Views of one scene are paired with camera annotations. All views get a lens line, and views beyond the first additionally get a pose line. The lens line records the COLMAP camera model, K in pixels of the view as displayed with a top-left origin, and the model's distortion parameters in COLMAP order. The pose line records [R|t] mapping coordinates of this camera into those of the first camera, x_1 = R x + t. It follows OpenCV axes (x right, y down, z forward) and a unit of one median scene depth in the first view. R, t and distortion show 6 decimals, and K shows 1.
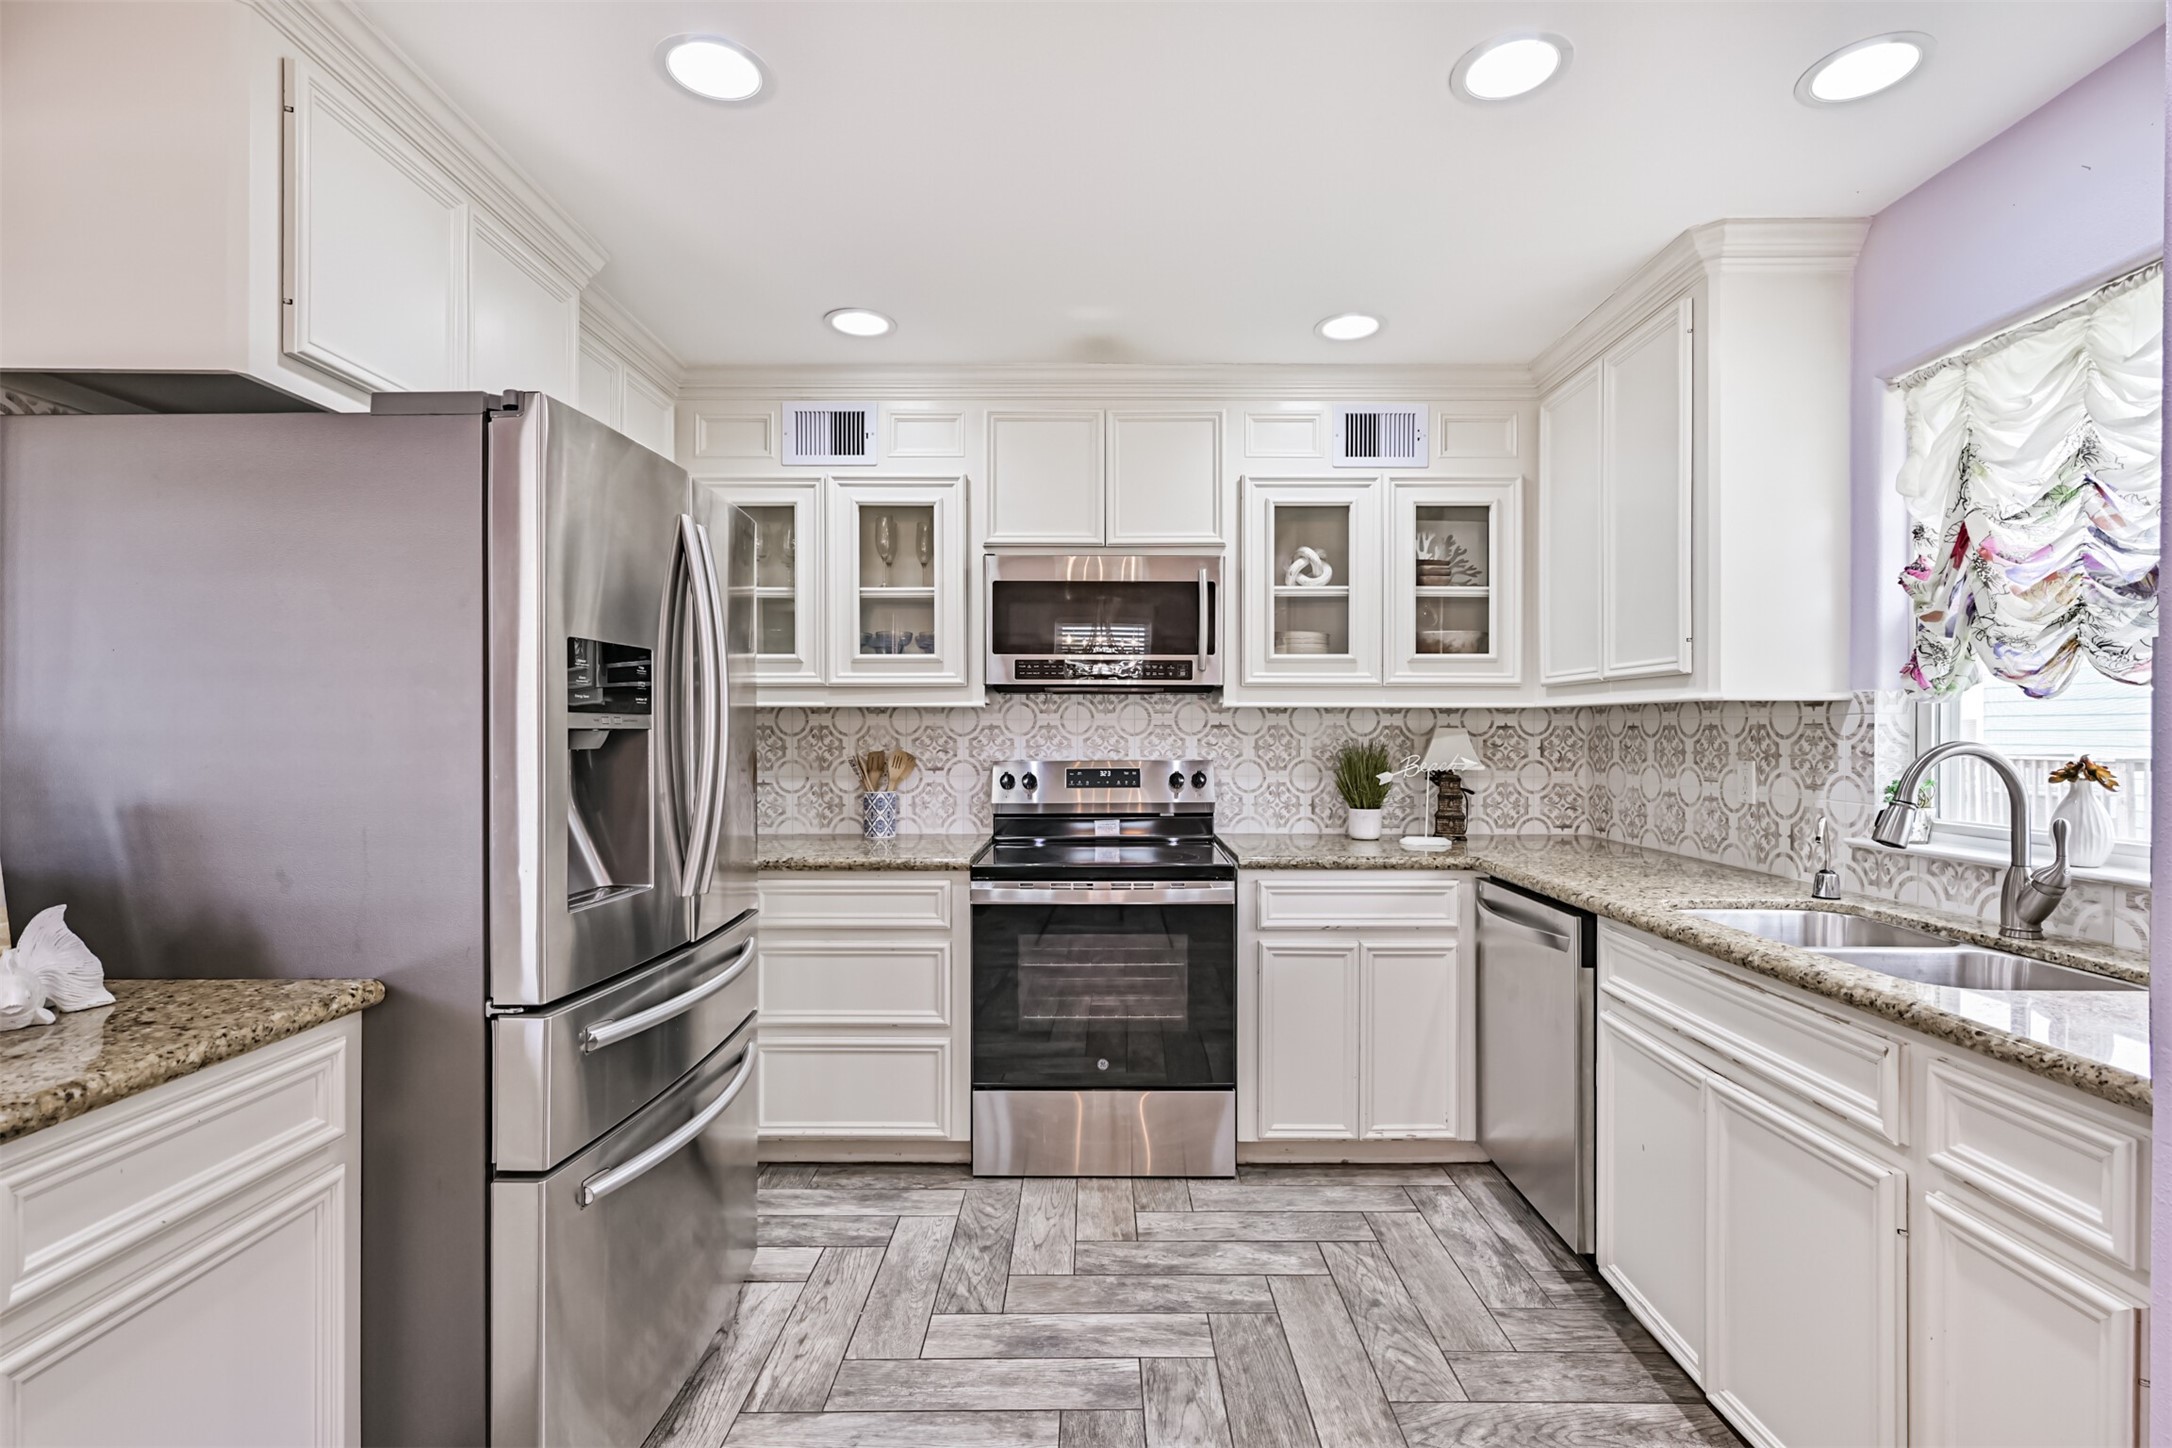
lens RADIAL K [[996.6, 0, 1098.2], [0, 996.6, 729.9], [0, 0, 1]] dist [-0.000893, -0.000322]
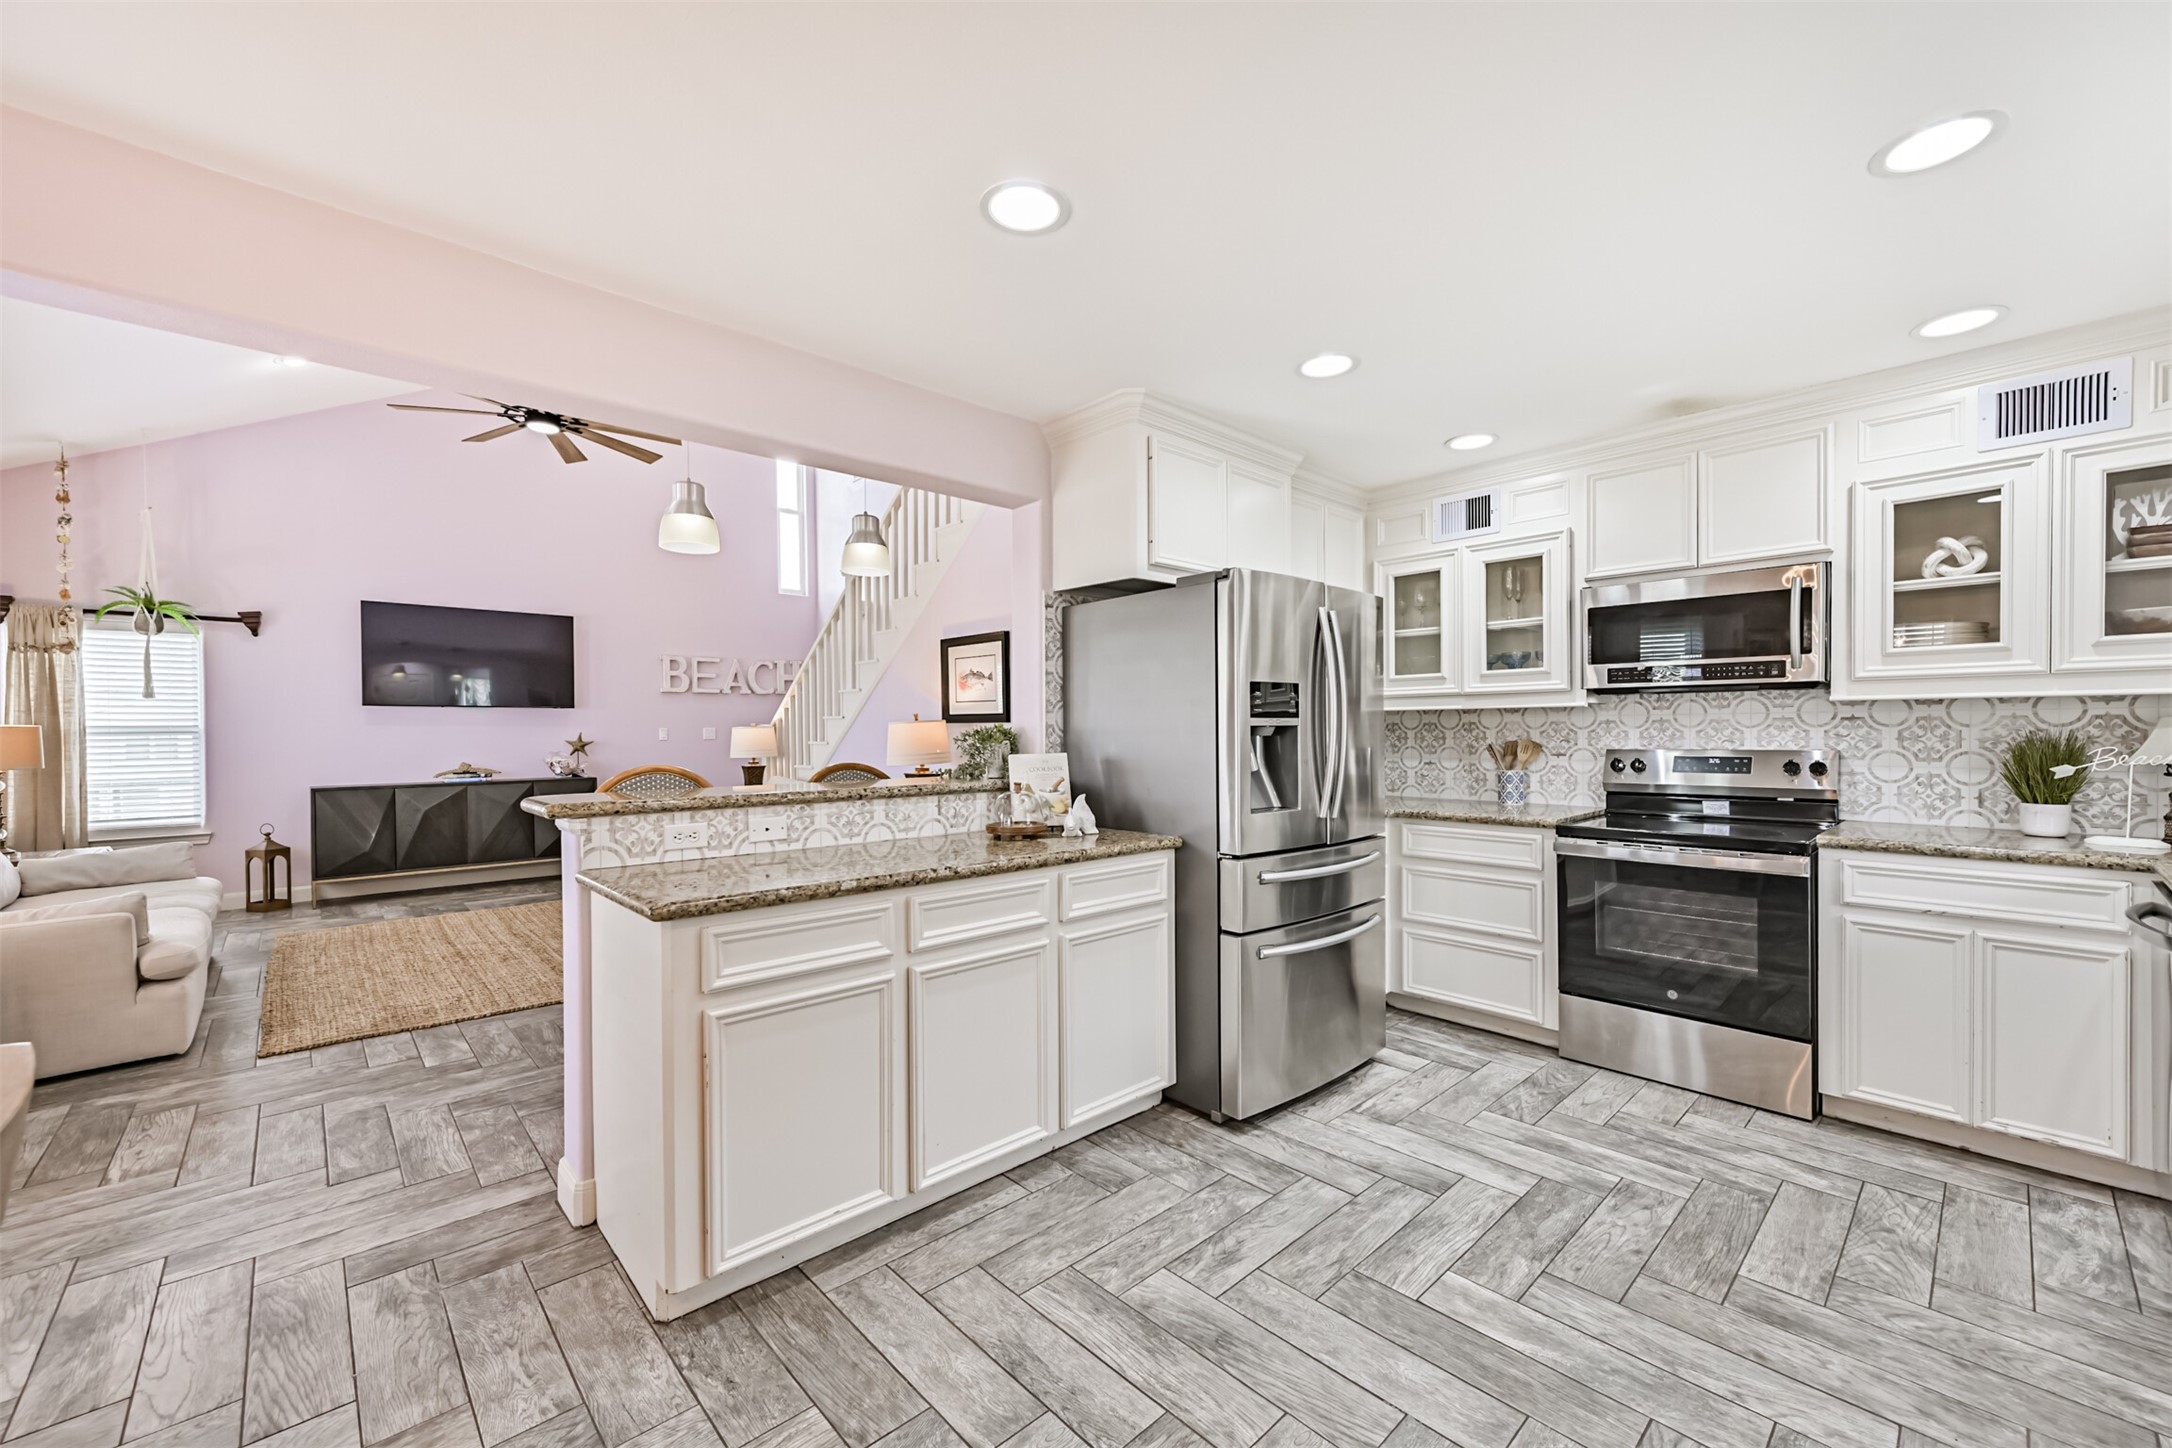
lens RADIAL K [[857.2, 0, 1095.3], [0, 857.2, 739.1], [0, 0, 1]] dist [0.002283, 0.000726]
pose [[0.682648, 0.003047, -0.730741, 0.290879], [0.007815, 0.999904, 0.011470, 0.002054], [0.730705, -0.013541, 0.682559, -0.240288]]
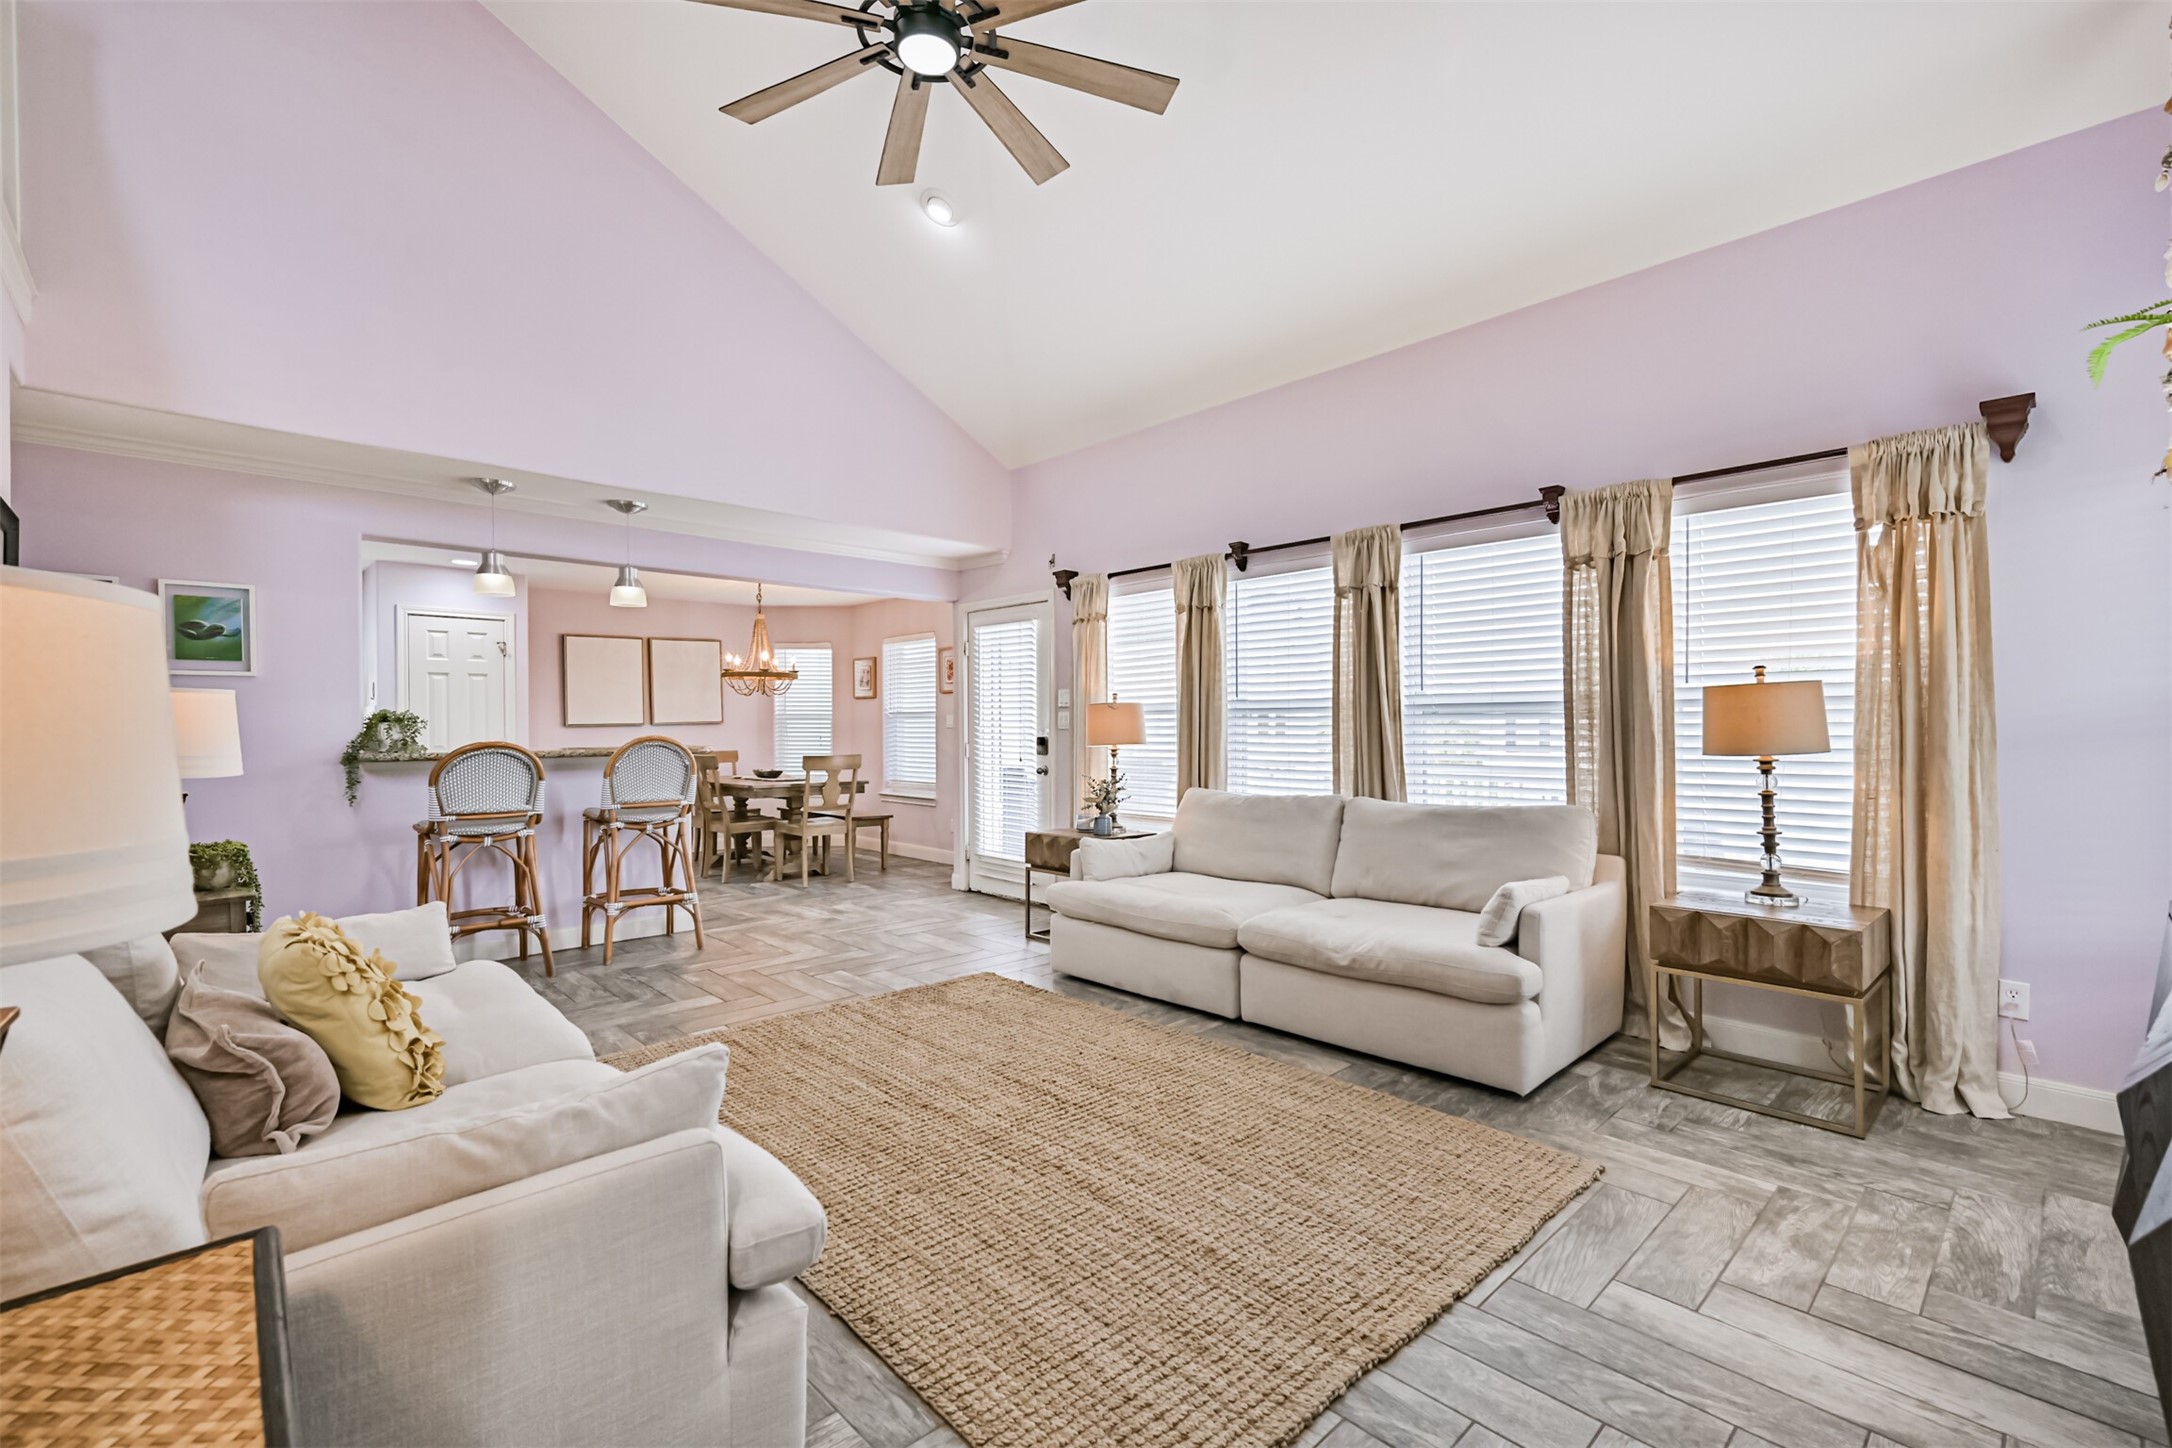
lens RADIAL K [[956.9, 0, 1086.0], [0, 956.9, 724.0], [0, 0, 1]] dist [0.034501, 0.000006]
pose [[-0.682752, 0.003375, 0.730643, -2.678250], [0.003278, 0.999993, -0.001556, 0.024986], [-0.730643, 0.001333, -0.682758, 0.715000]]
